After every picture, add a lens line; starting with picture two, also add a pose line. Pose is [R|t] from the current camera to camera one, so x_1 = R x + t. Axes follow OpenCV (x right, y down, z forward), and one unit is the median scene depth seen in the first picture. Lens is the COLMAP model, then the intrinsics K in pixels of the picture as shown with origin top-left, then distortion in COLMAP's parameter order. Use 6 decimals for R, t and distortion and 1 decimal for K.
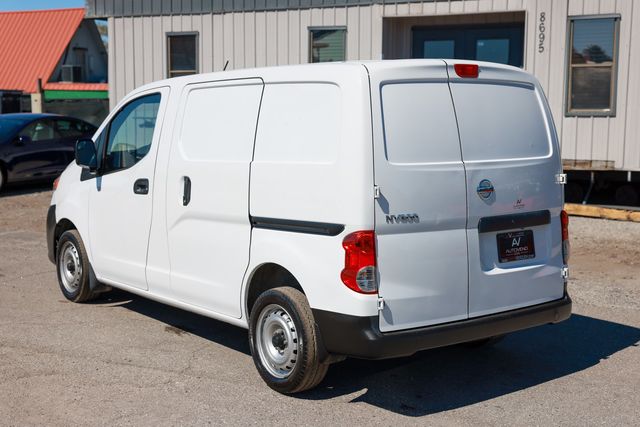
lens RADIAL K [[893.1, 0, 320.0], [0, 893.1, 213.5], [0, 0, 1]] dist [0.031880, 0.024761]
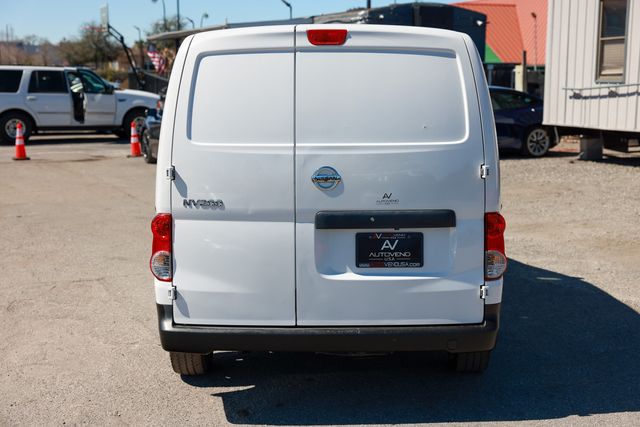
lens RADIAL K [[893.1, 0, 320.0], [0, 893.1, 213.5], [0, 0, 1]] dist [0.031880, 0.024761]
pose [[0.793739, 0.083698, -0.602473, 0.712692], [-0.064064, 0.996482, 0.054032, -0.040117], [0.604876, -0.004290, 0.796308, 0.334183]]
